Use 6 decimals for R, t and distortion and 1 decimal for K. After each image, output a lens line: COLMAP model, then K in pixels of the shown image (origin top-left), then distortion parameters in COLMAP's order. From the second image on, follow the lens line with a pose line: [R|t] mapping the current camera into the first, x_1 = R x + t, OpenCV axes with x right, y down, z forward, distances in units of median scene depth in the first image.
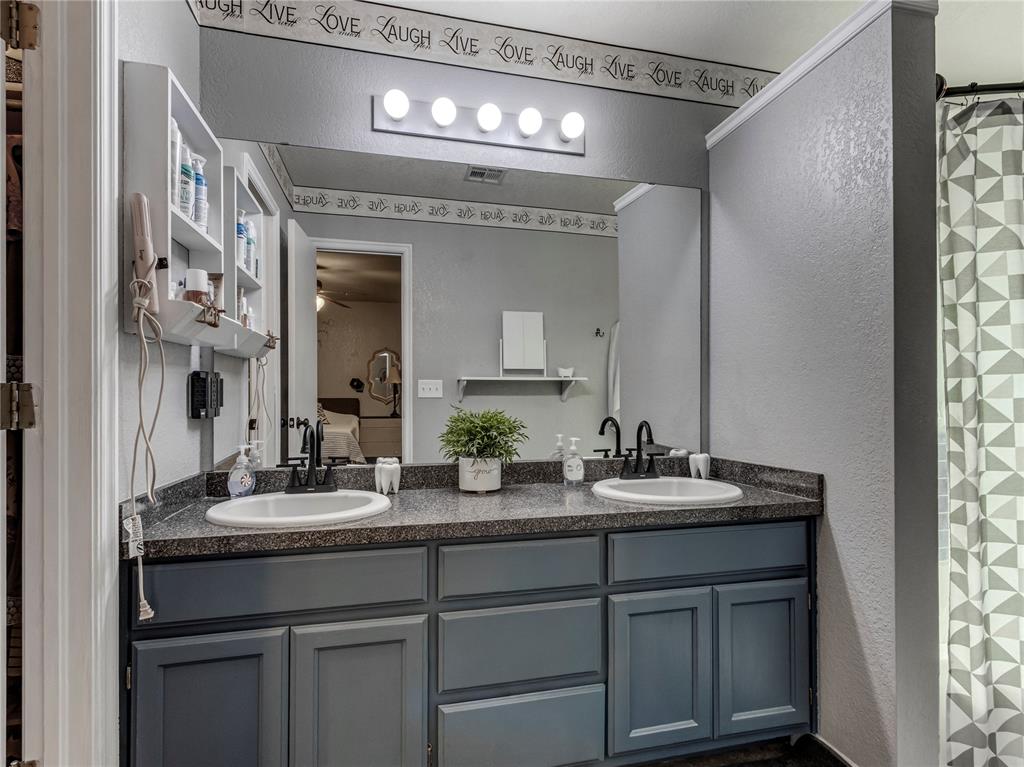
lens RADIAL K [[519.3, 0, 511.8], [0, 519.3, 389.8], [0, 0, 1]] dist [0.000981, 0.000346]
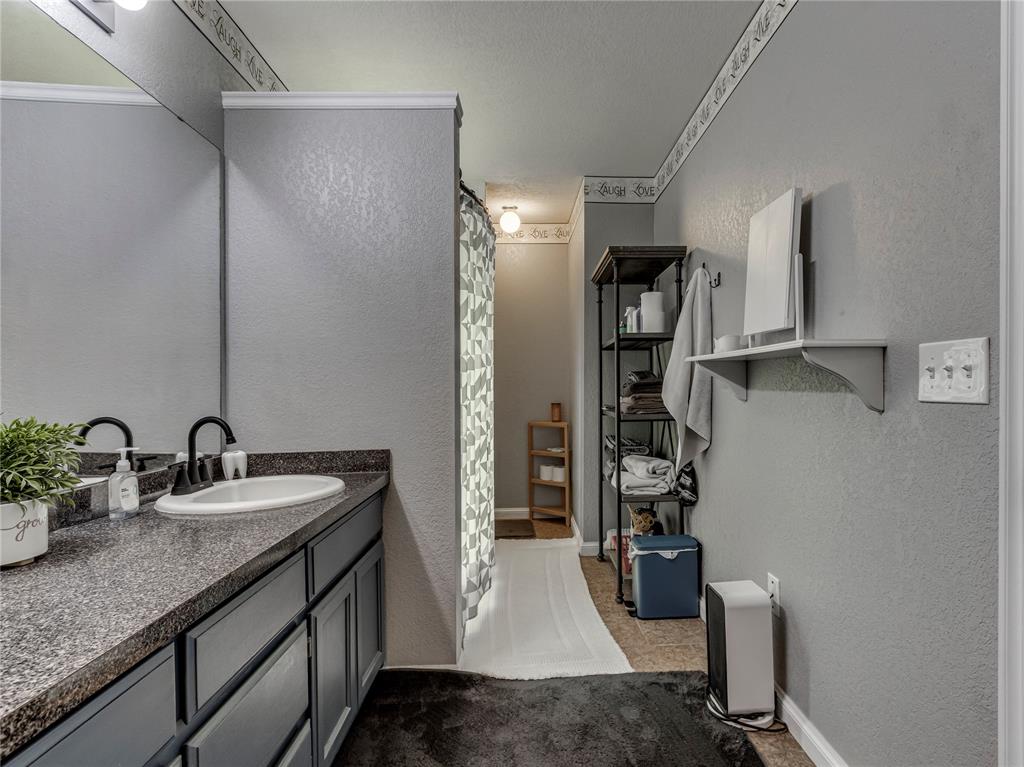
lens RADIAL K [[543.4, 0, 515.6], [0, 543.4, 388.7], [0, 0, 1]] dist [-0.001238, -0.000965]
pose [[0.227509, -0.004466, 0.973766, -0.460153], [-0.000317, 0.999989, 0.004661, 0.011764], [-0.973776, -0.001369, 0.227505, 0.341158]]
